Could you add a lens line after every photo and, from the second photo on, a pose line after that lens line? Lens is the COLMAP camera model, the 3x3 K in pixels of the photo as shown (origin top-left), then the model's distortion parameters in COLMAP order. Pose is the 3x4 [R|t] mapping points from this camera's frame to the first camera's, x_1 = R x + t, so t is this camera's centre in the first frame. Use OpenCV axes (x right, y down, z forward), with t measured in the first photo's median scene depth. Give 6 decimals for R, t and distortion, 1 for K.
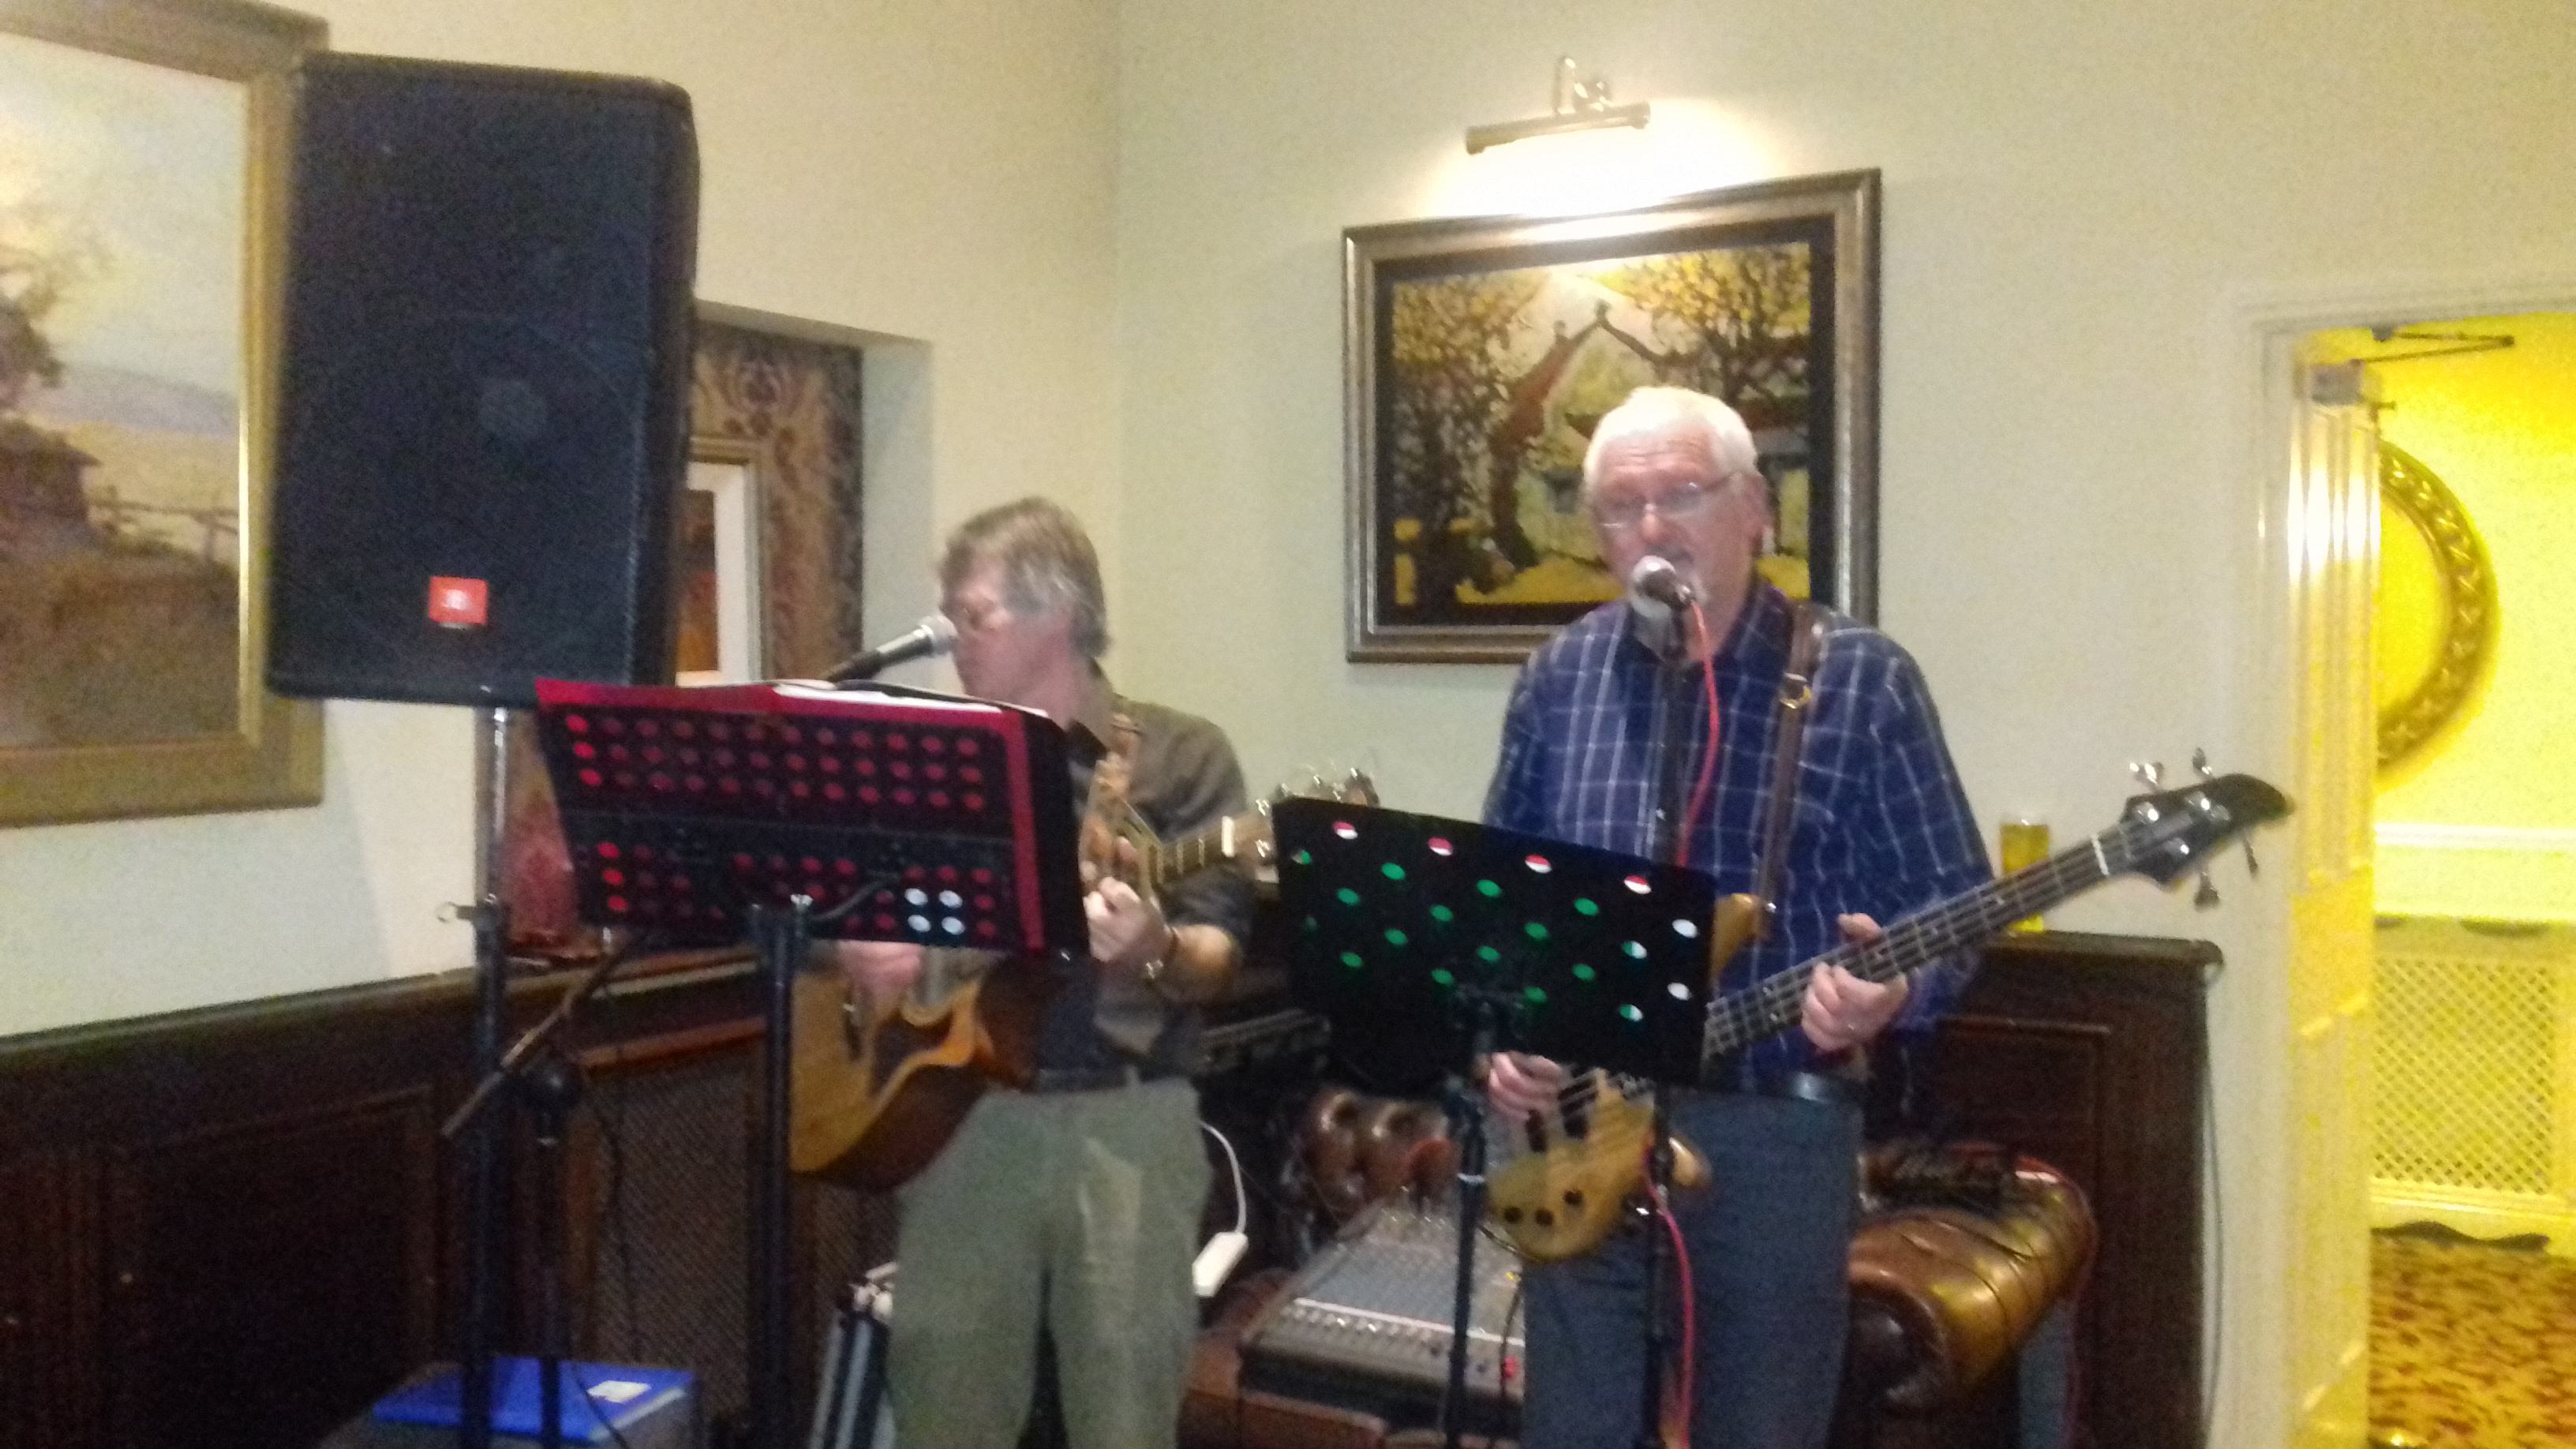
lens RADIAL K [[2369.0, 0, 1238.7], [0, 2369.0, 759.9], [0, 0, 1]] dist [0.140320, -0.298362]
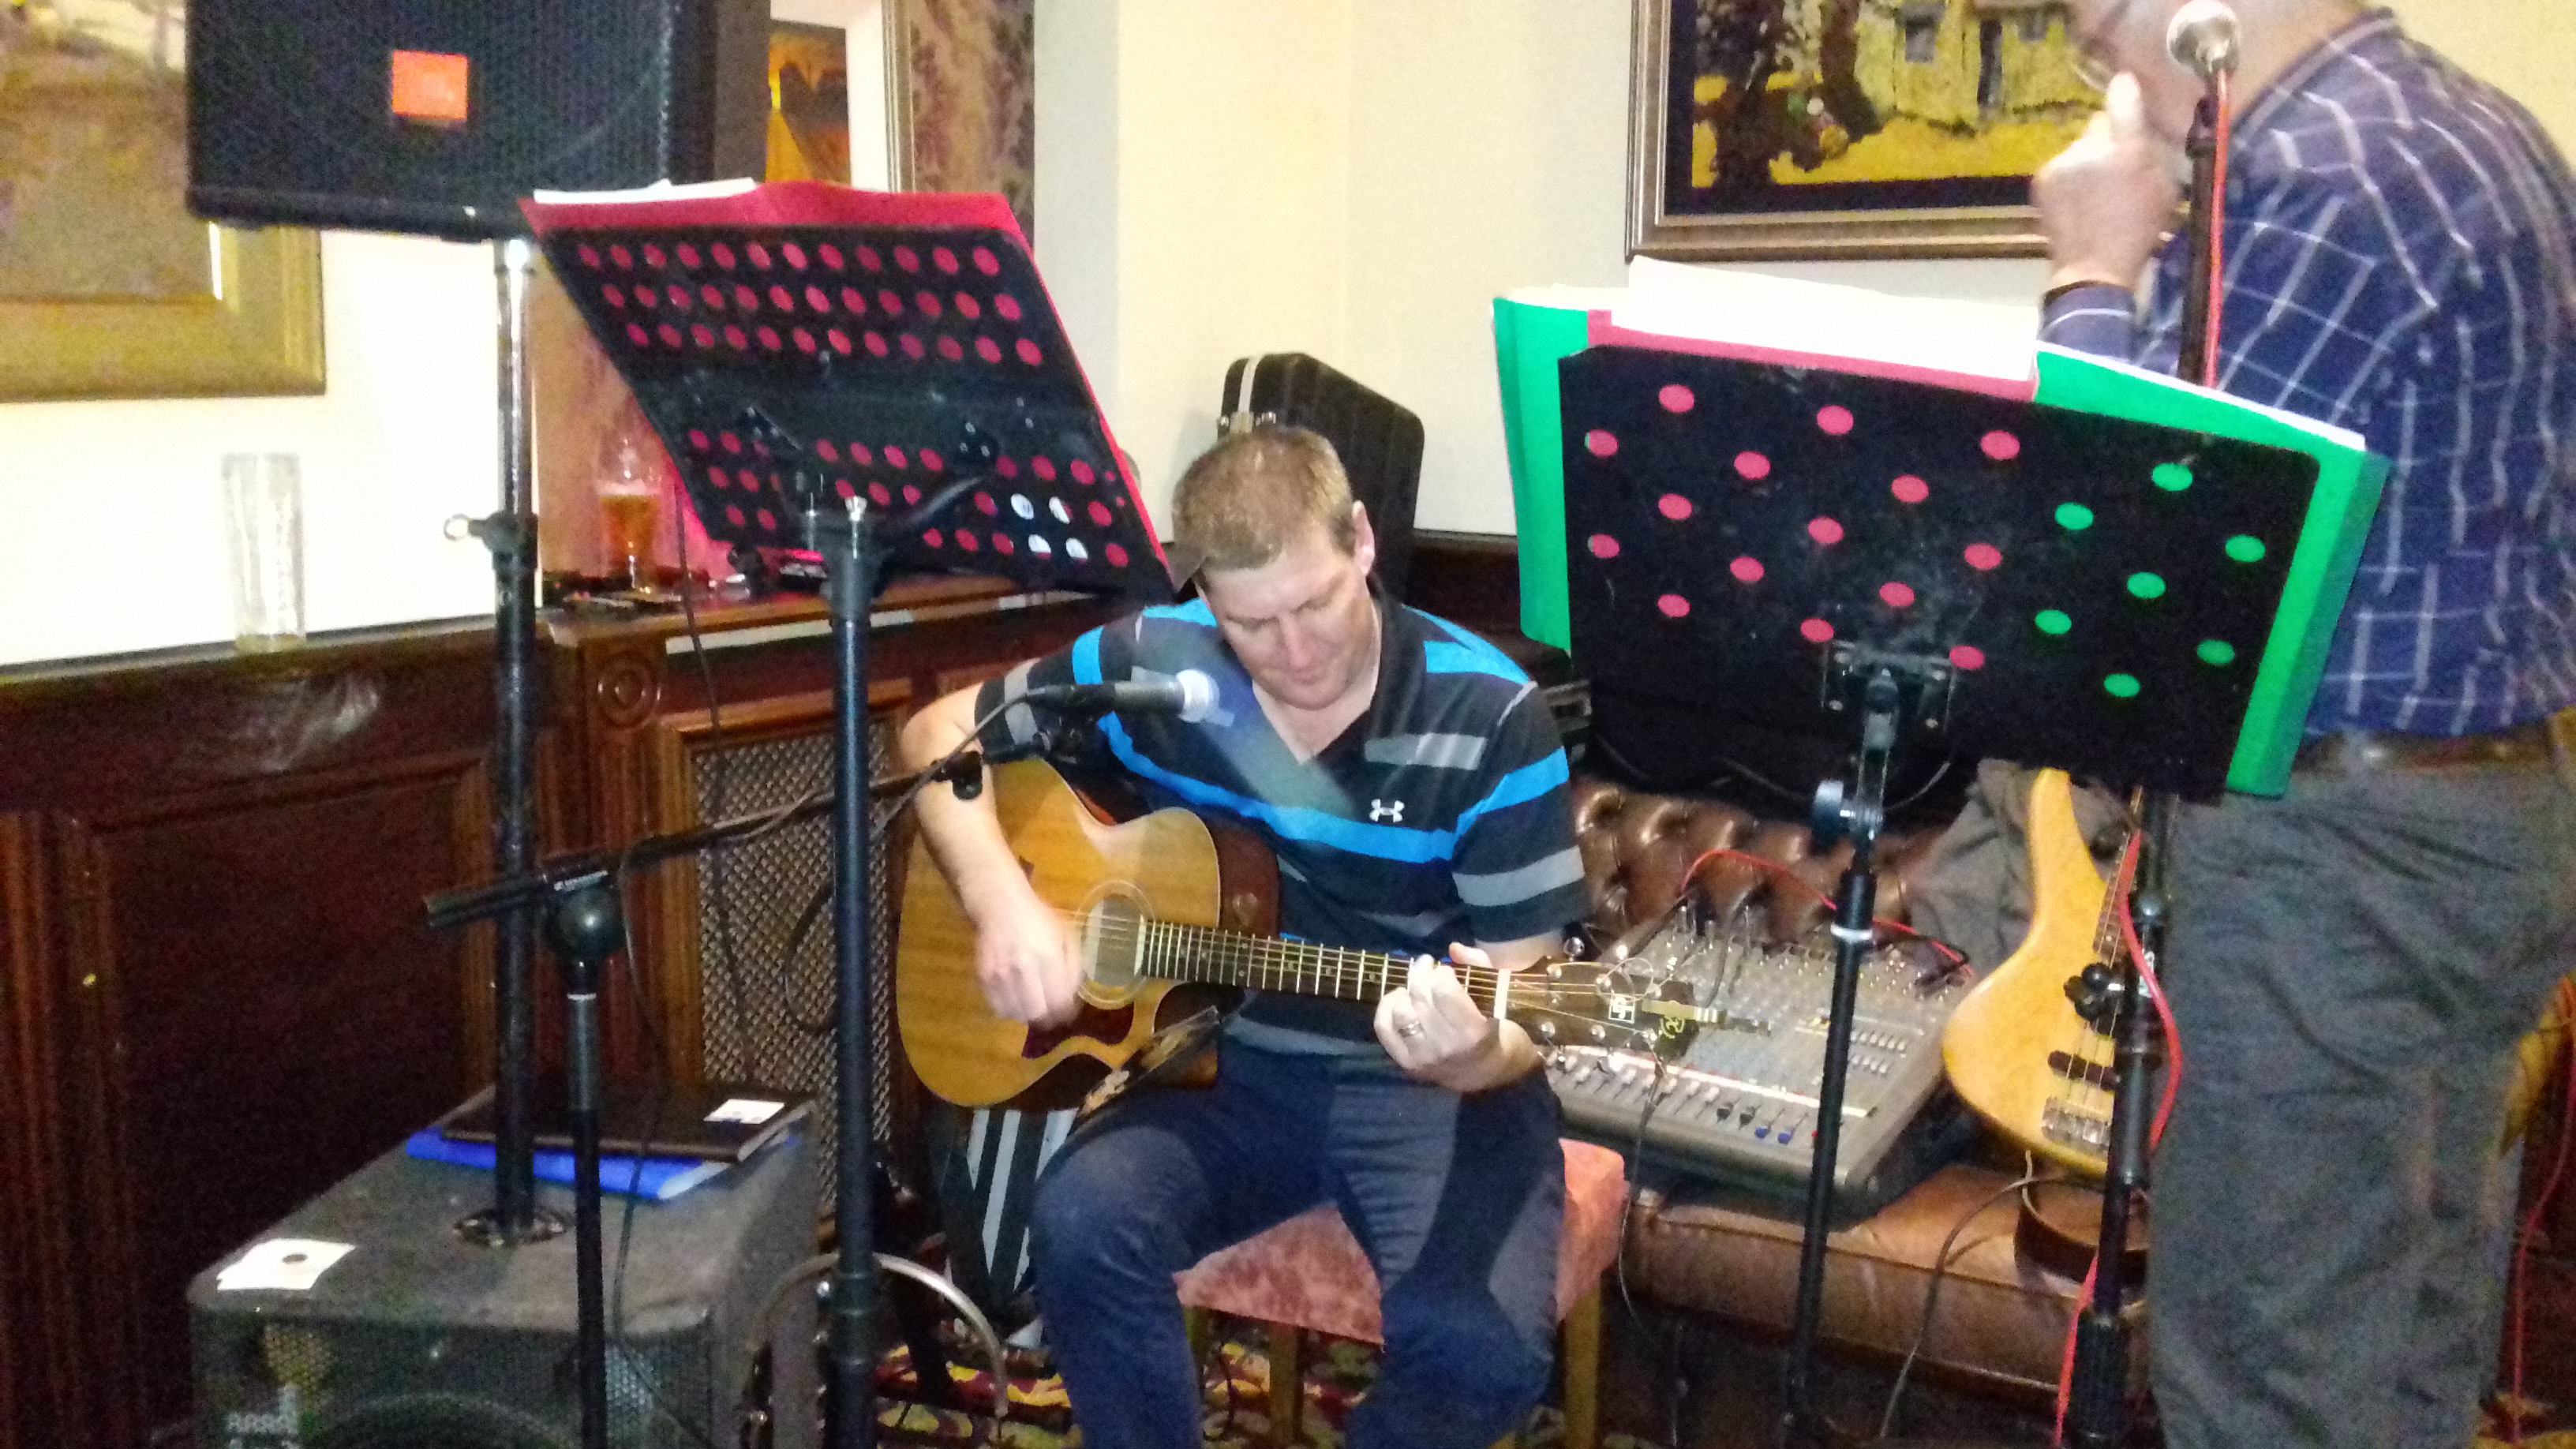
lens RADIAL K [[2369.0, 0, 1238.7], [0, 2369.0, 759.9], [0, 0, 1]] dist [0.140320, -0.298362]
pose [[0.995329, 0.024203, -0.093458, -0.005847], [-0.011589, 0.991019, 0.133215, 0.021473], [0.095843, -0.131510, 0.986671, 0.173122]]
